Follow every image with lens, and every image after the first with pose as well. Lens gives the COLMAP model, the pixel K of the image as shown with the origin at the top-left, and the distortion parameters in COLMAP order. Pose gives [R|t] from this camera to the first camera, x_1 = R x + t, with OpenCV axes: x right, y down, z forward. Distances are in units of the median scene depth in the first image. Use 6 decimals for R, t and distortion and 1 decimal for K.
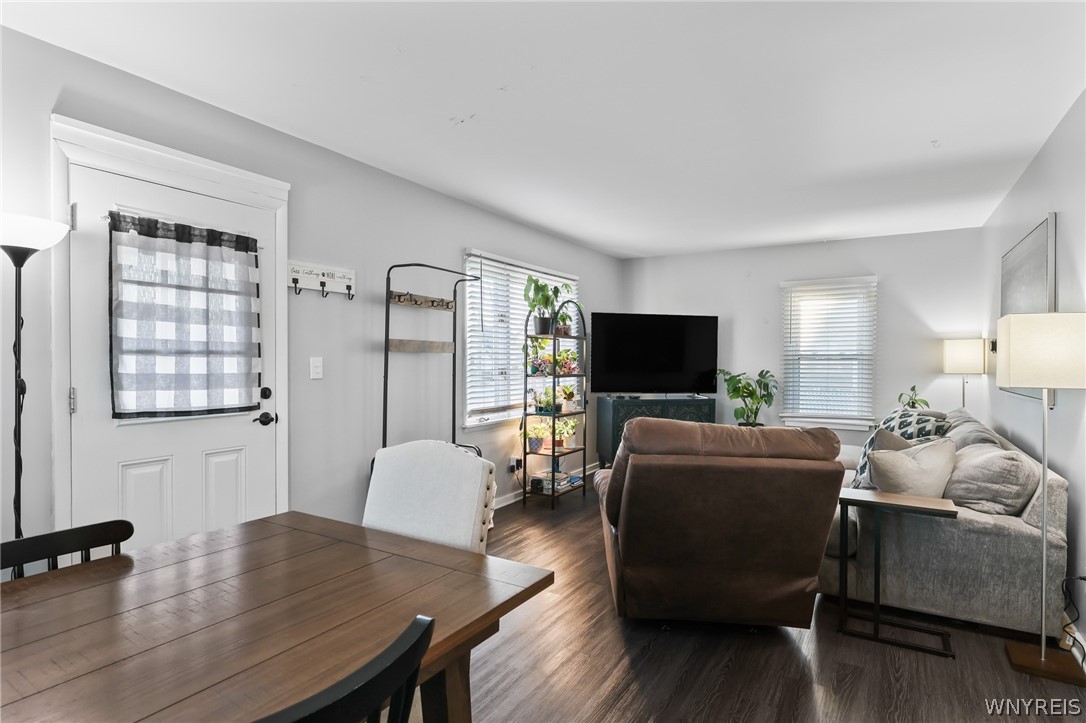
lens RADIAL K [[575.8, 0, 529.2], [0, 575.8, 362.7], [0, 0, 1]] dist [-0.003542, 0.004666]
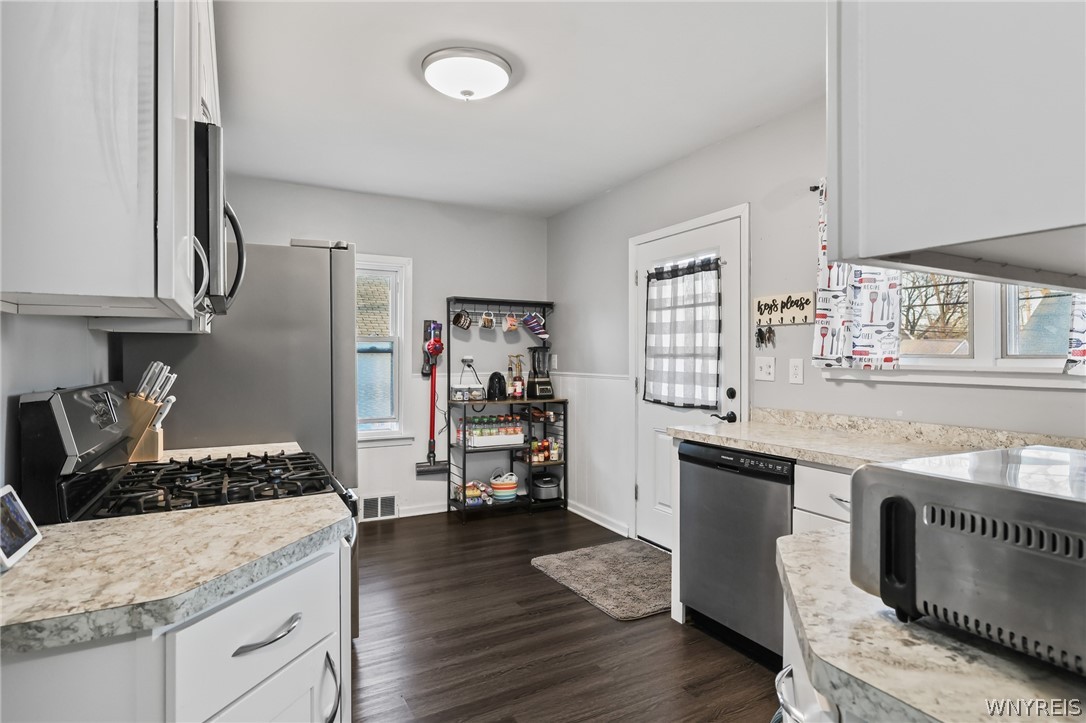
lens RADIAL K [[575.8, 0, 536.2], [0, 575.8, 353.4], [0, 0, 1]] dist [-0.003542, 0.004666]
pose [[-0.511489, -0.012037, -0.859205, 0.403285], [-0.009398, 0.999920, -0.008414, -0.004907], [0.859238, 0.003771, -0.511562, 0.787426]]
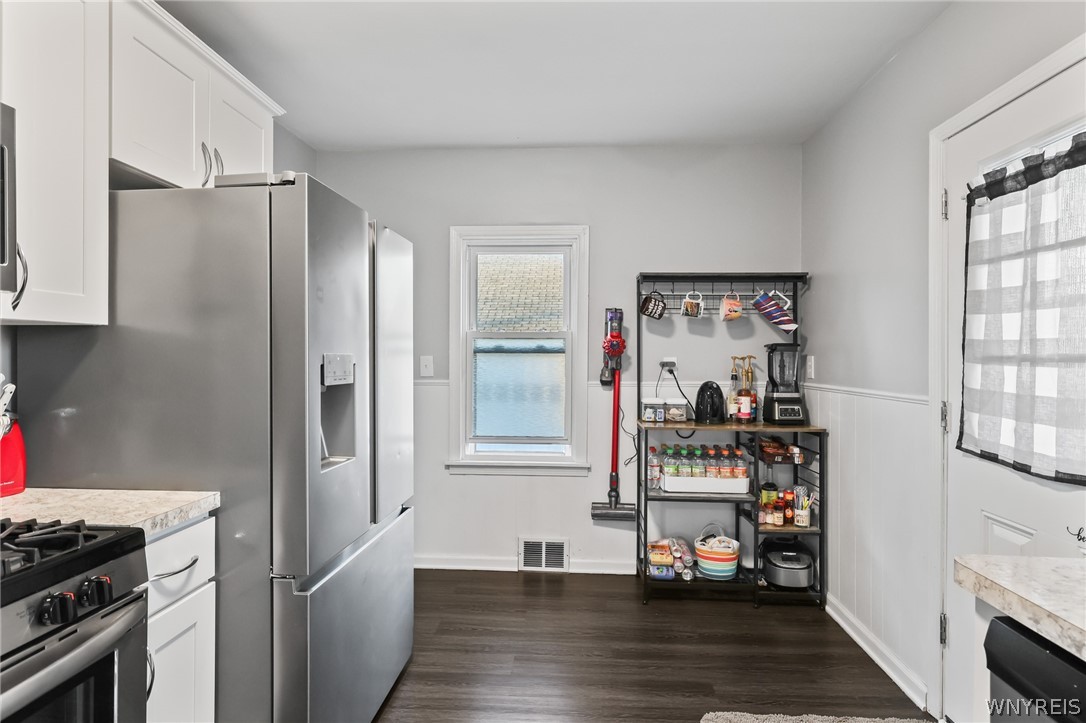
lens RADIAL K [[575.8, 0, 536.6], [0, 575.8, 354.9], [0, 0, 1]] dist [-0.003542, 0.004666]
pose [[-0.885104, -0.010784, -0.465268, 0.075146], [-0.012330, 0.999924, 0.000280, -0.009111], [0.465229, 0.005985, -0.885170, 0.720045]]
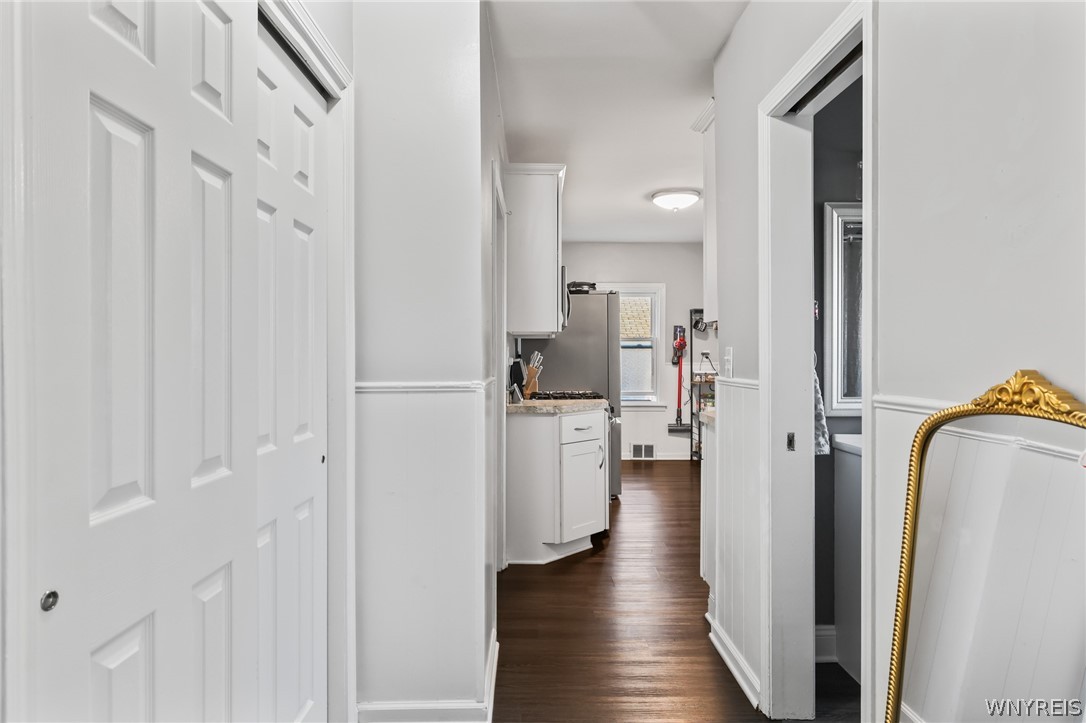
lens RADIAL K [[626.4, 0, 547.0], [0, 626.4, 353.8], [0, 0, 1]] dist [0.000644, 0.000013]
pose [[-0.844488, -0.009260, -0.535494, 0.739629], [-0.010929, 0.999940, -0.000056, 0.004499], [0.535463, 0.005806, -0.844539, 1.246260]]
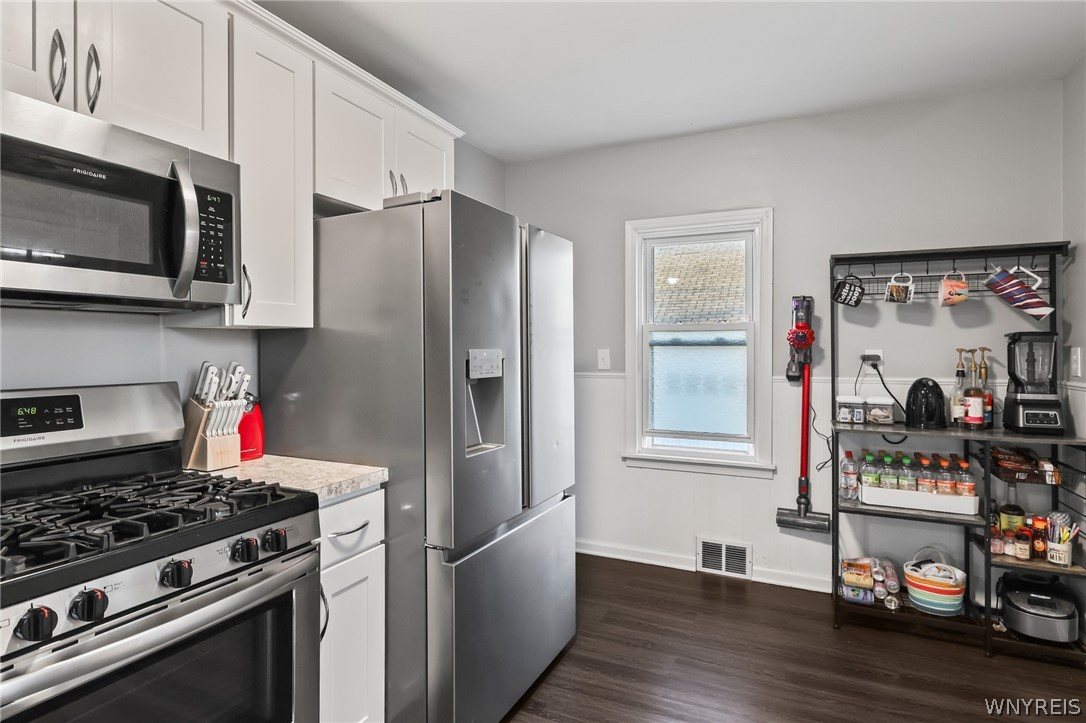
lens RADIAL K [[567.2, 0, 539.6], [0, 567.2, 346.0], [0, 0, 1]] dist [-0.000975, 0.001441]
pose [[-0.993755, -0.004694, -0.111486, 0.024558], [-0.004998, 0.999985, 0.002444, -0.011730], [0.111473, 0.002986, -0.993763, 0.733717]]
